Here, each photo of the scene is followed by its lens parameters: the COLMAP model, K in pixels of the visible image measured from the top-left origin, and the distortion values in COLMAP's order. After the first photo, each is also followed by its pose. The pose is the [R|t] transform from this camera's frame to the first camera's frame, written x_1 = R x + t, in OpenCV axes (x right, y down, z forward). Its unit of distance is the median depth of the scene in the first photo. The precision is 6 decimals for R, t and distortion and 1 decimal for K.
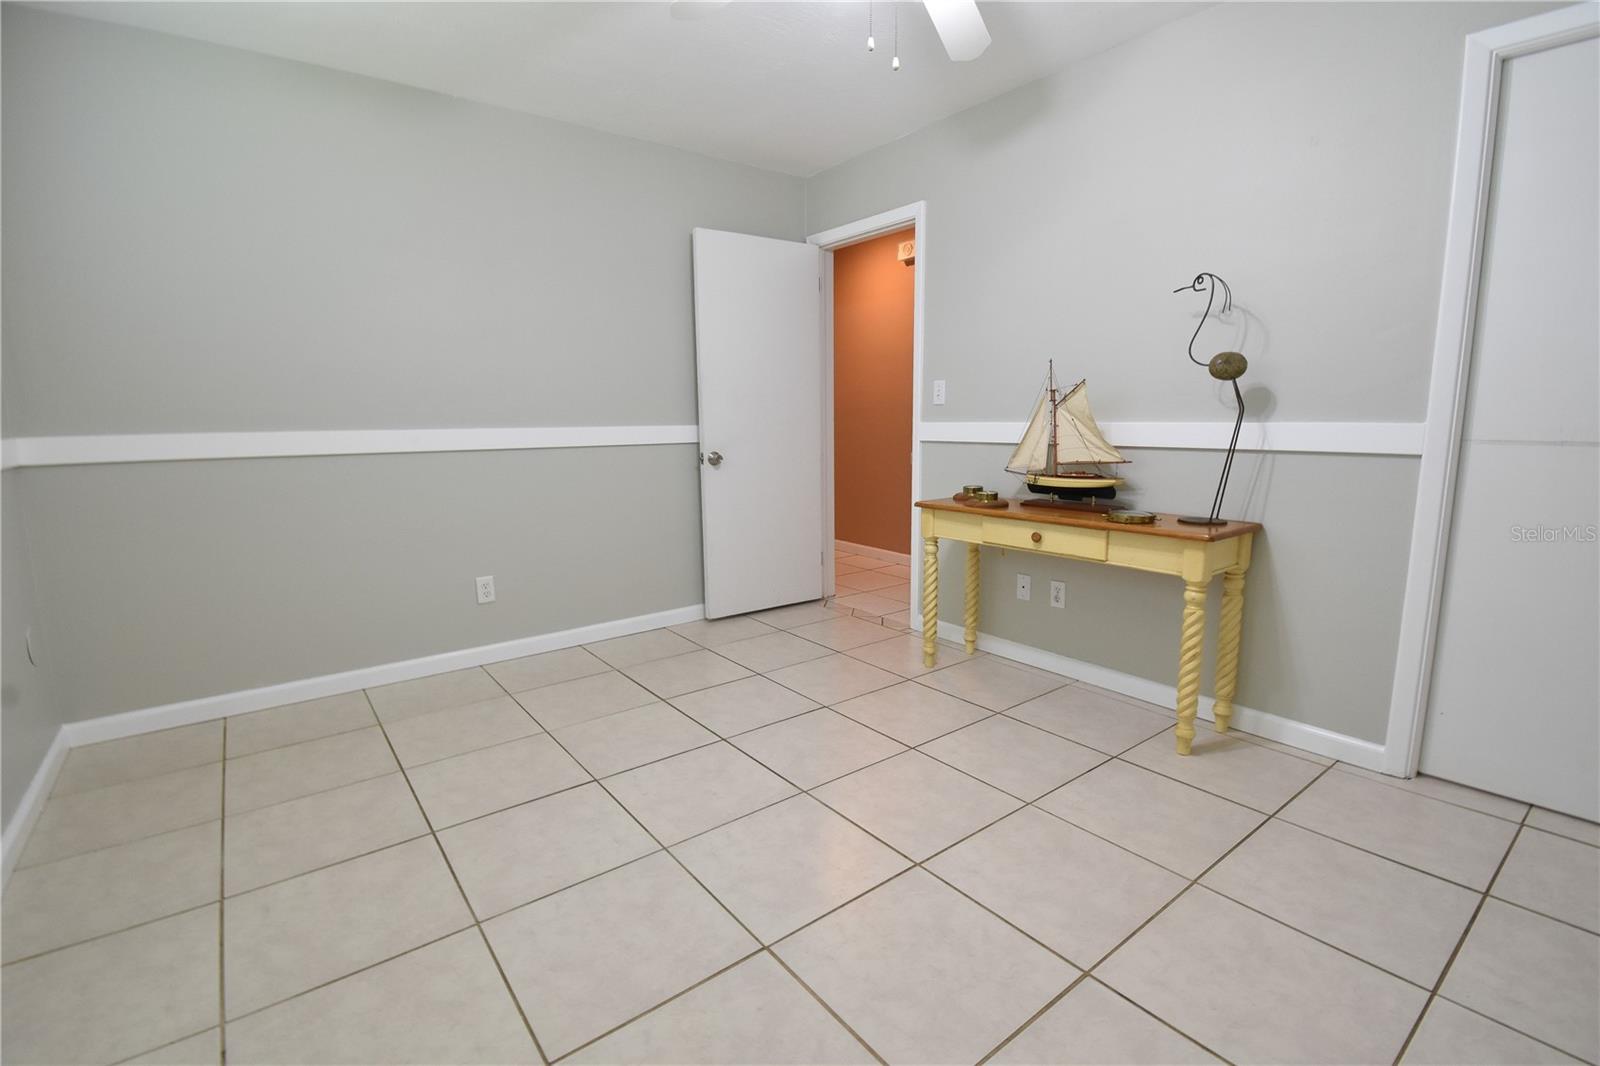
lens RADIAL K [[722.1, 0, 794.8], [0, 722.1, 539.6], [0, 0, 1]] dist [-0.002323, -0.002774]
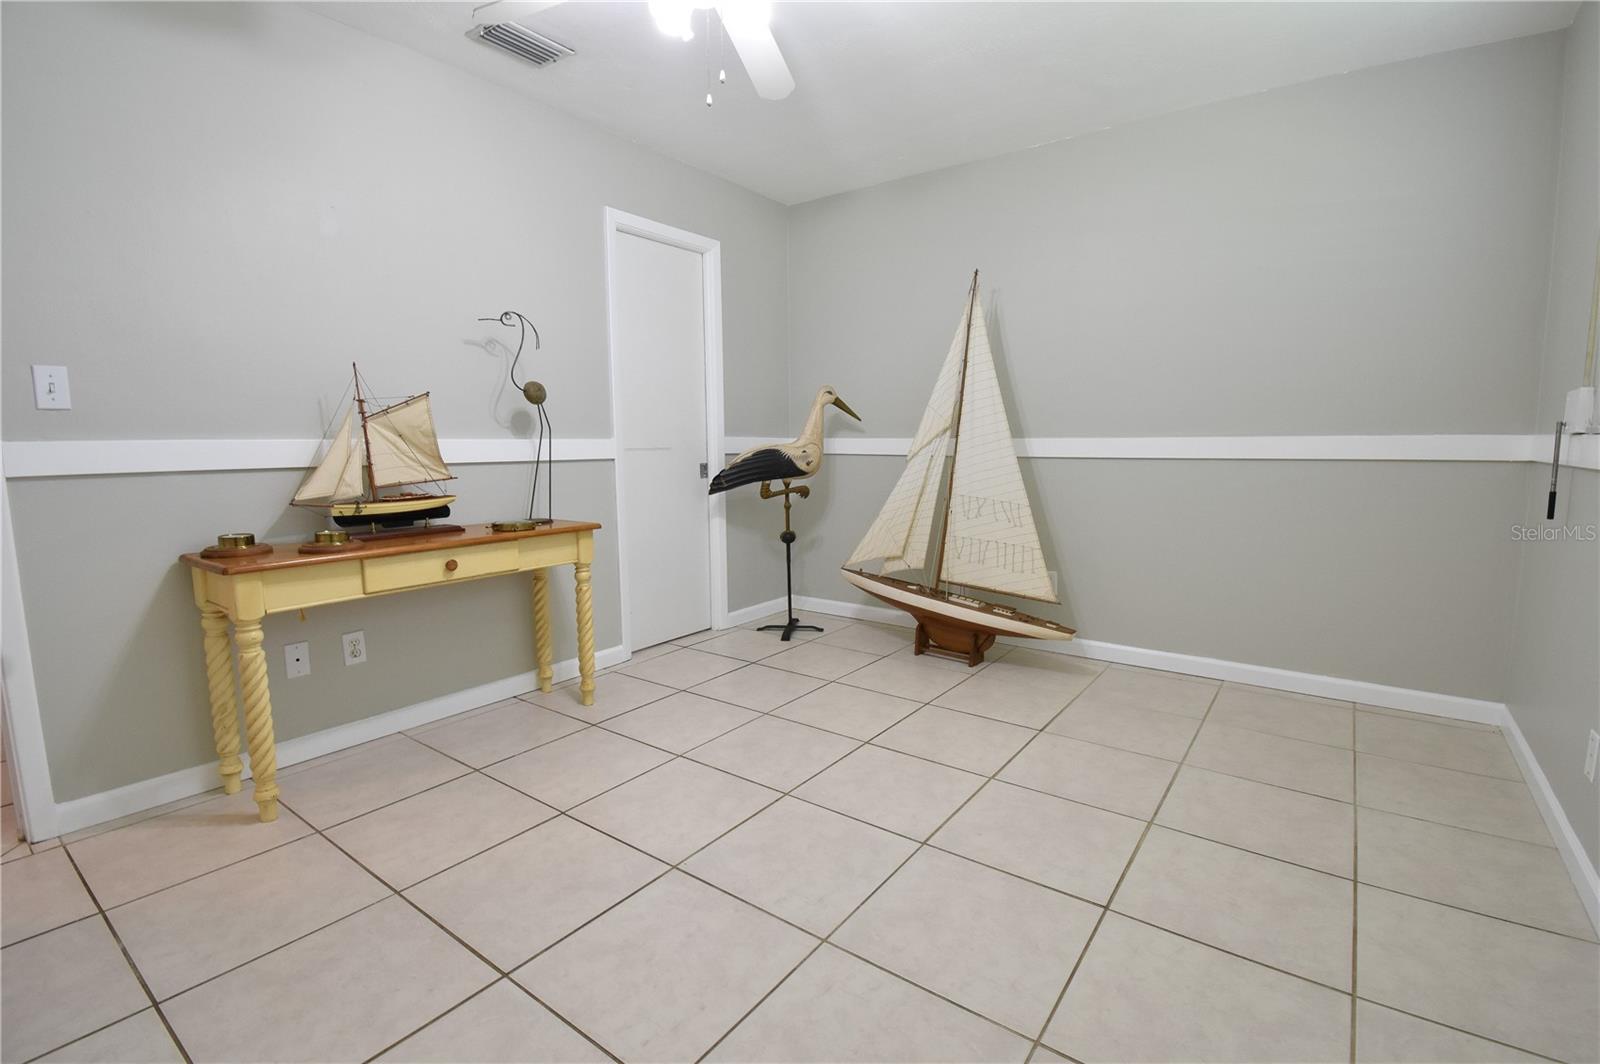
lens RADIAL K [[722.1, 0, 797.3], [0, 722.1, 536.8], [0, 0, 1]] dist [-0.002323, -0.002774]
pose [[-0.269765, -0.113163, 0.956254, -0.589018], [0.171145, 0.971625, 0.163262, -0.103121], [-0.947595, 0.207700, -0.242743, 0.754039]]
